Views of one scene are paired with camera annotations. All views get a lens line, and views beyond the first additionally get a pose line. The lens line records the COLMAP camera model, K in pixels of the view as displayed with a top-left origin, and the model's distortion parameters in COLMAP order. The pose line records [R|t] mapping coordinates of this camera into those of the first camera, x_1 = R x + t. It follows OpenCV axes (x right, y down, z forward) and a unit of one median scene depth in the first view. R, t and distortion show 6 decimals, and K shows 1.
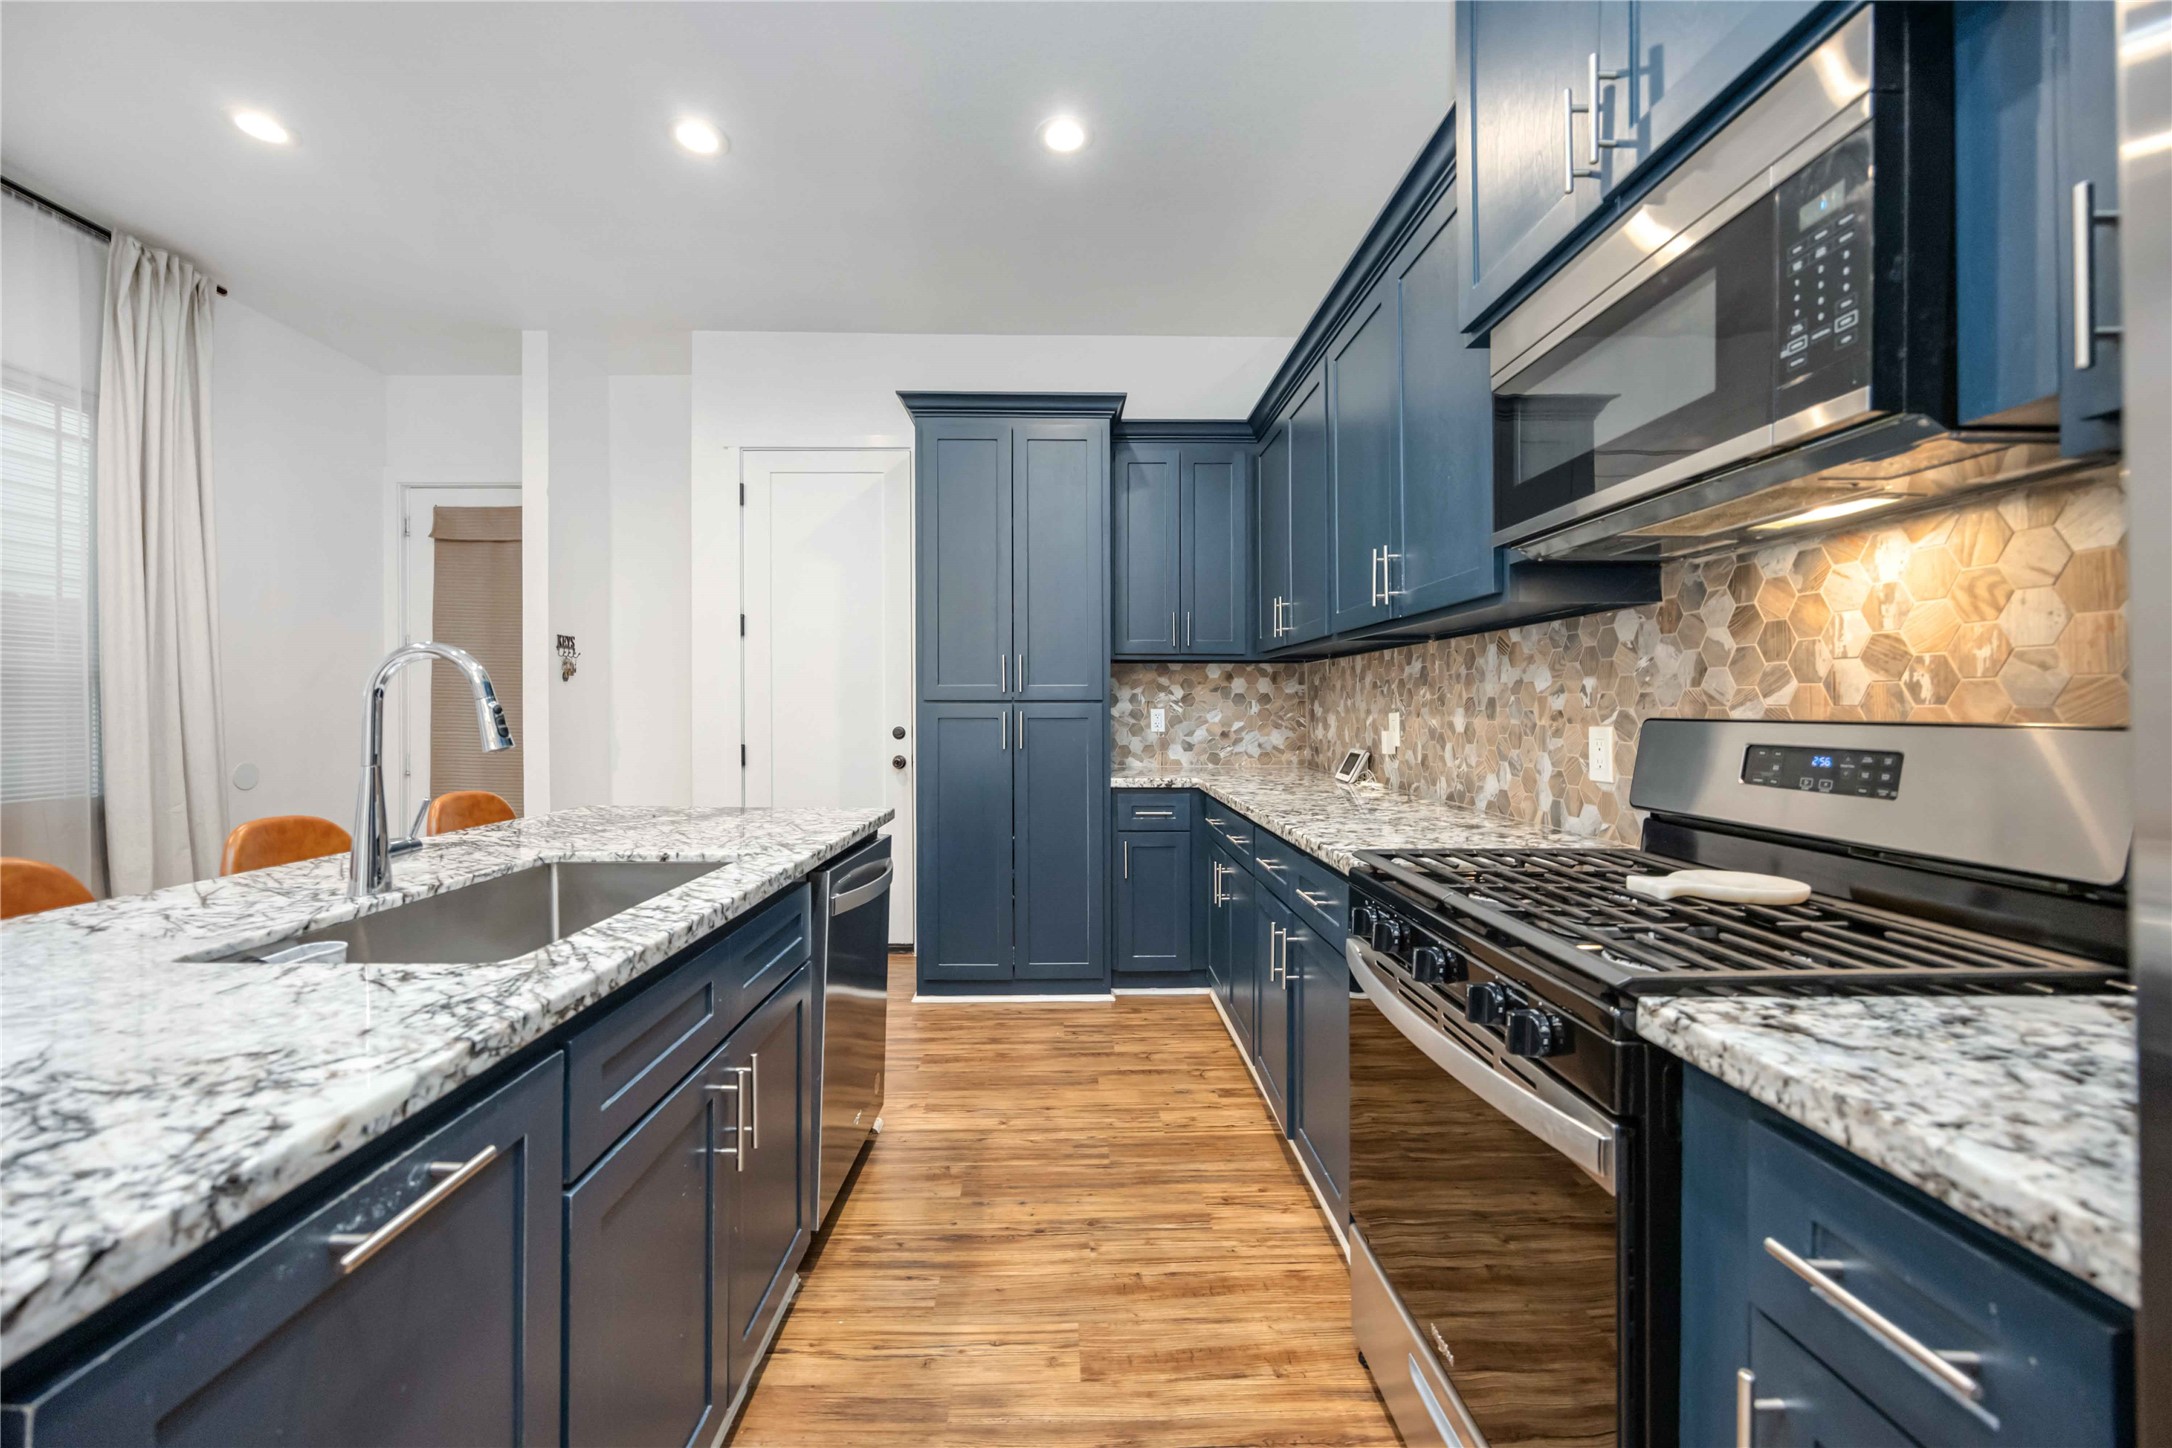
lens RADIAL K [[851.3, 0, 1077.8], [0, 851.3, 704.0], [0, 0, 1]] dist [0.000213, -0.000227]
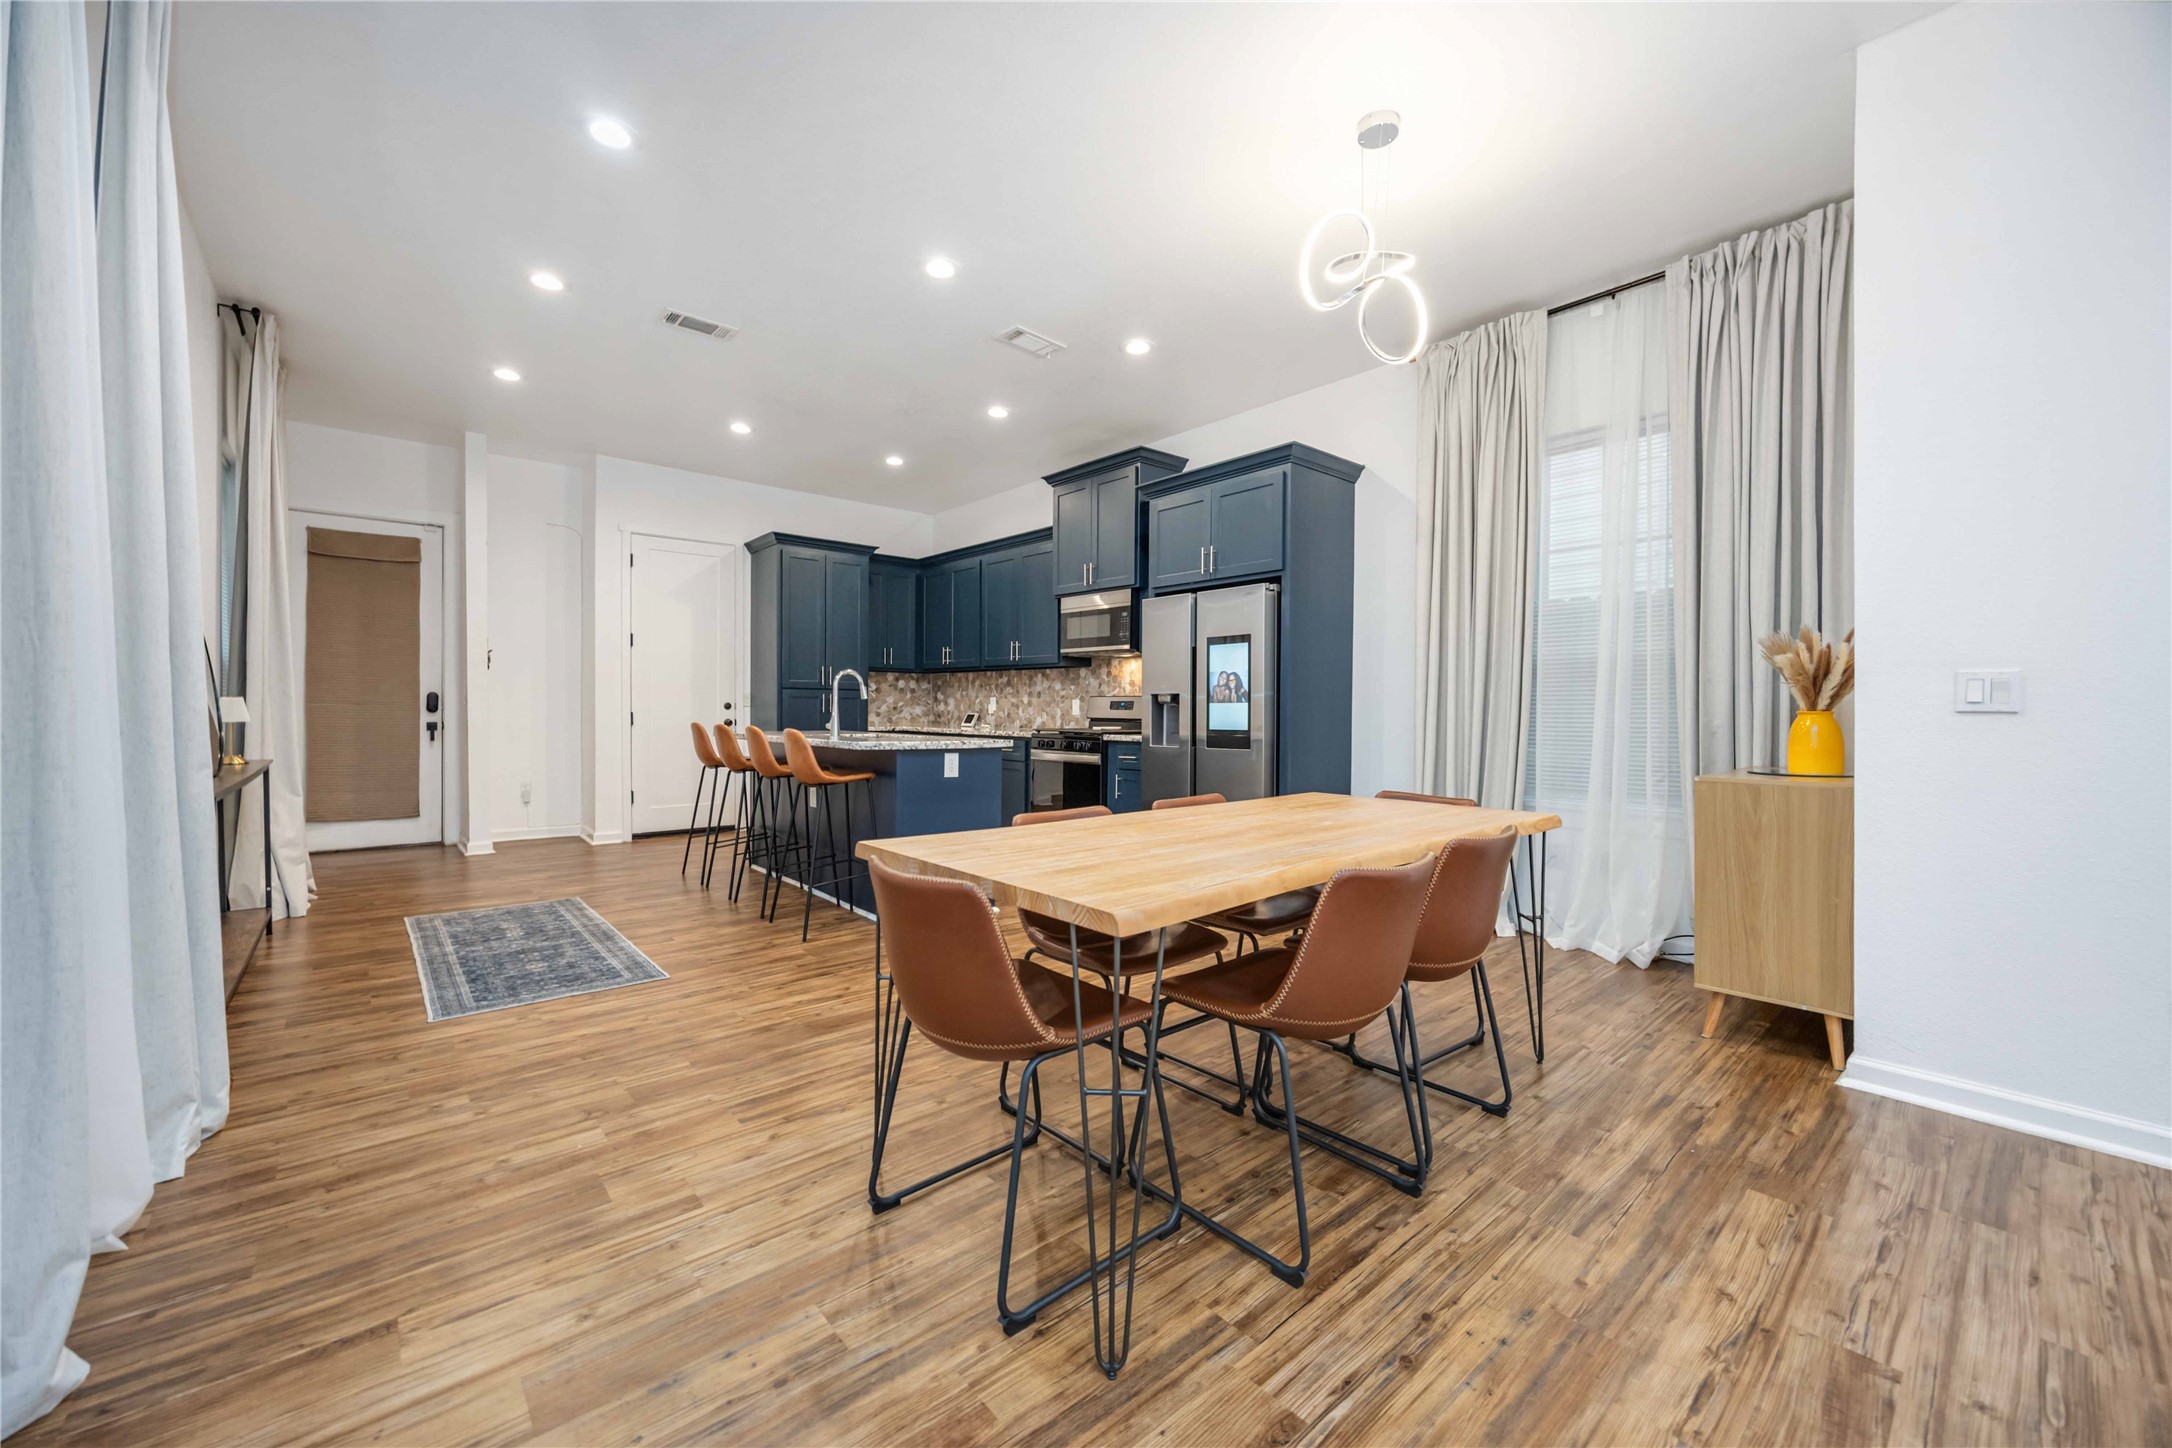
lens RADIAL K [[846.6, 0, 1079.5], [0, 846.6, 714.8], [0, 0, 1]] dist [0.000833, 0.000153]
pose [[0.777527, 0.002886, 0.628842, -1.194354], [-0.012859, 0.999853, 0.011309, 0.037021], [-0.628718, -0.016879, 0.777451, -1.321057]]
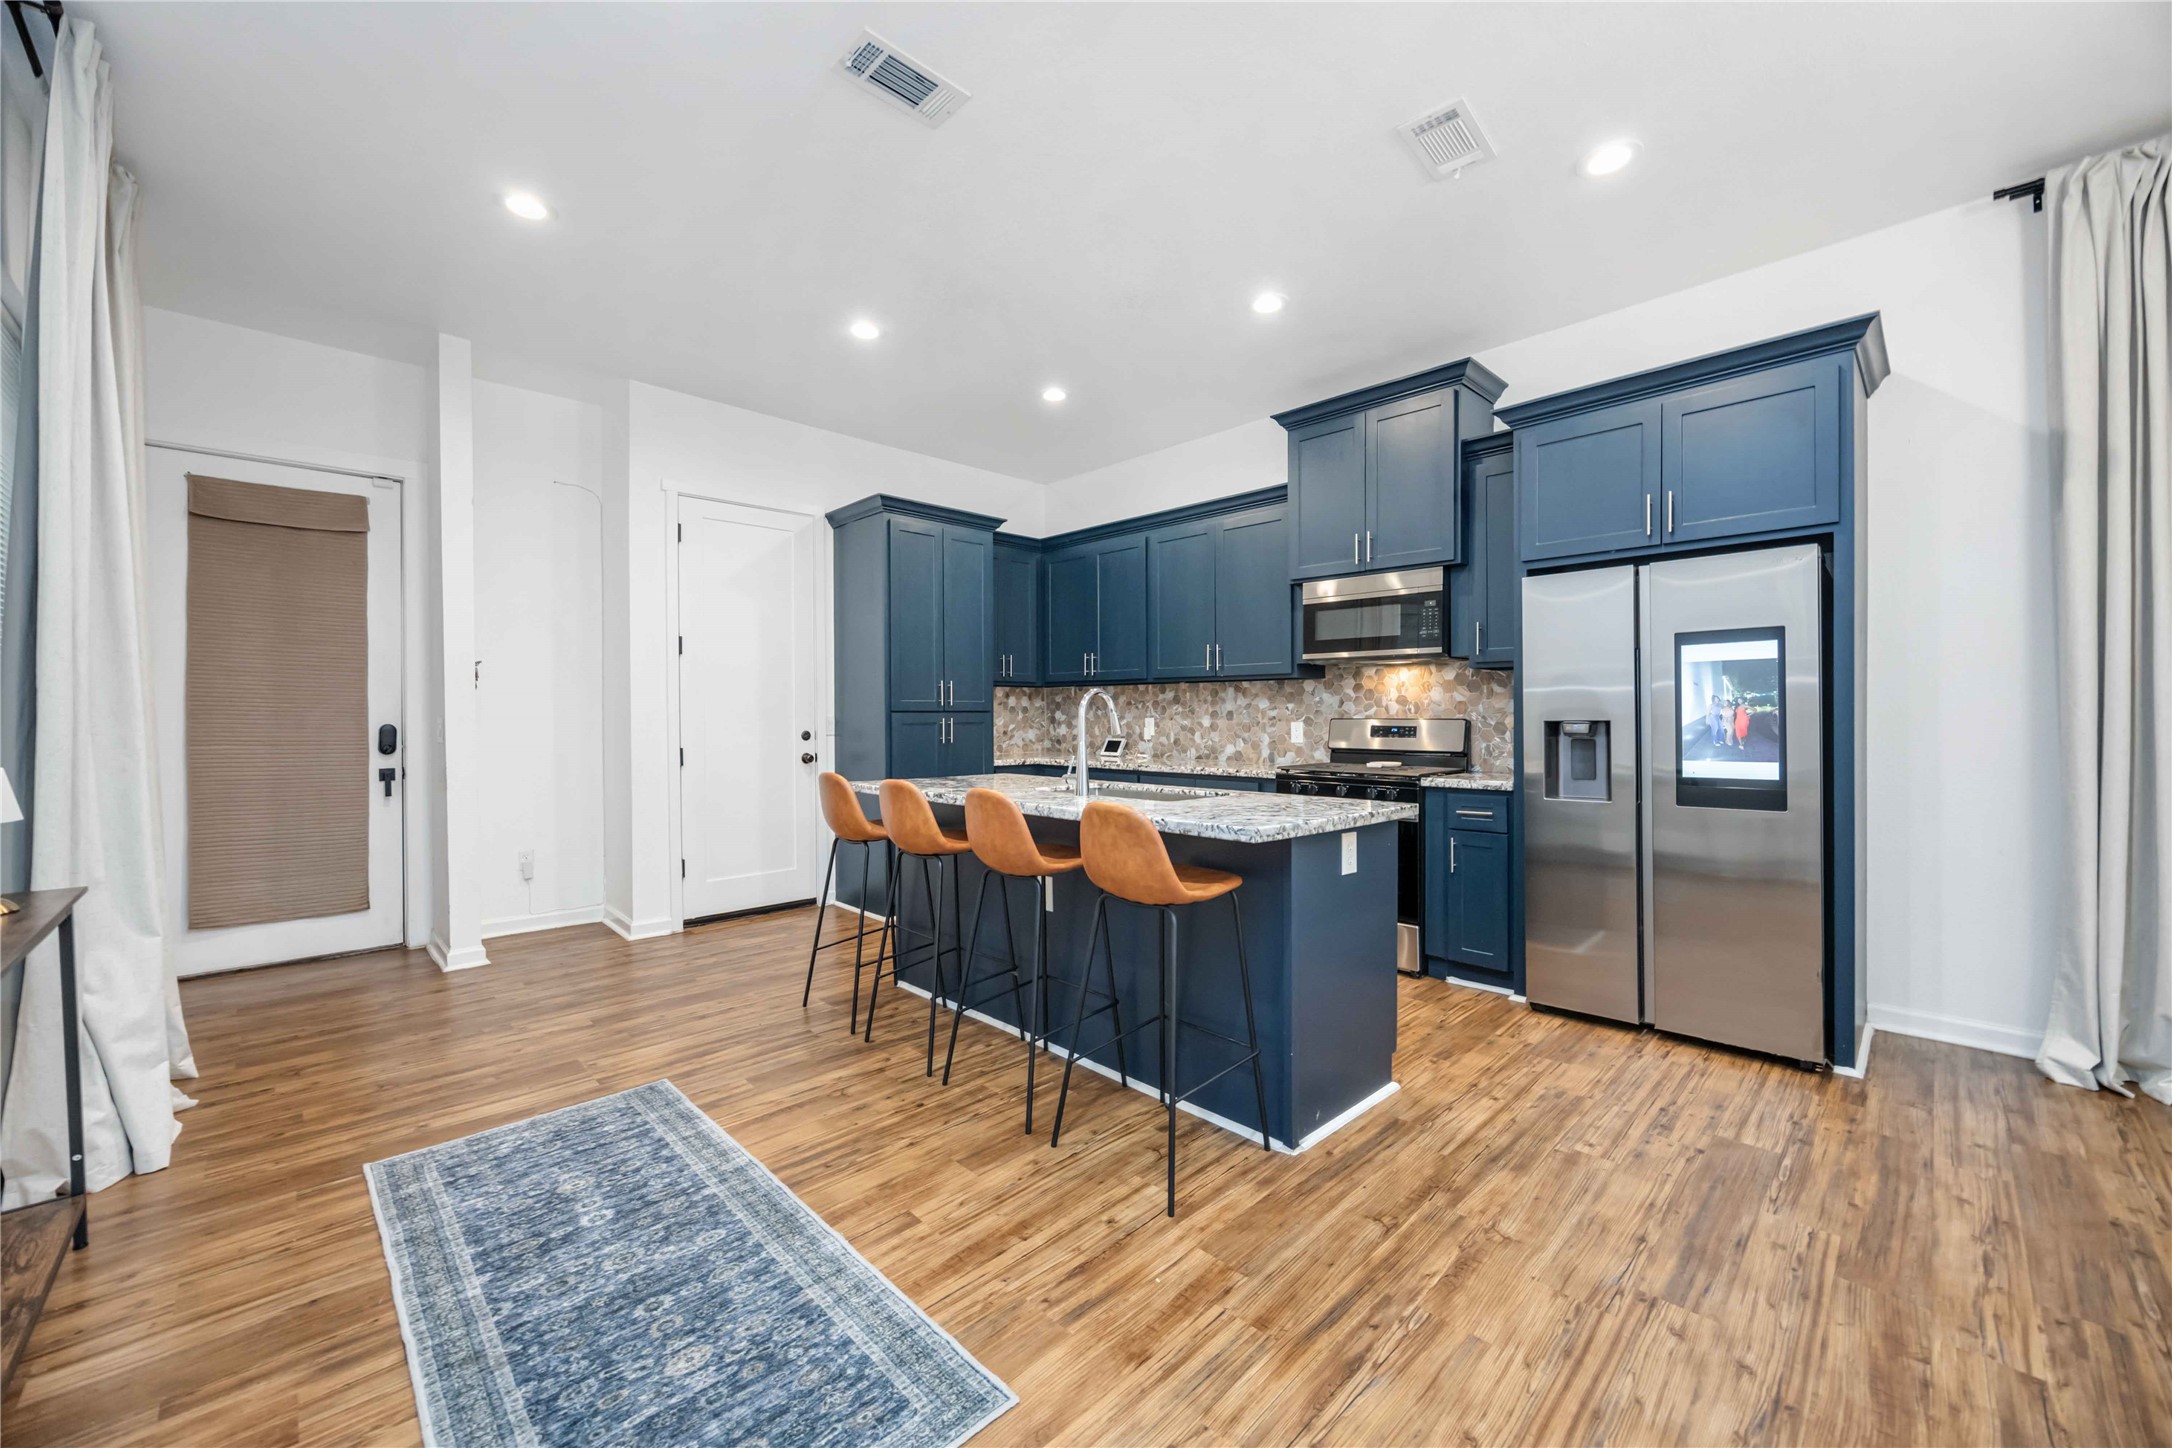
lens RADIAL K [[838.8, 0, 1085.4], [0, 838.8, 717.6], [0, 0, 1]] dist [-0.000924, -0.000117]
pose [[0.736645, -0.003687, 0.676270, -1.213094], [-0.001080, 0.999977, 0.006628, -0.003595], [-0.676279, -0.005613, 0.736624, -0.361098]]
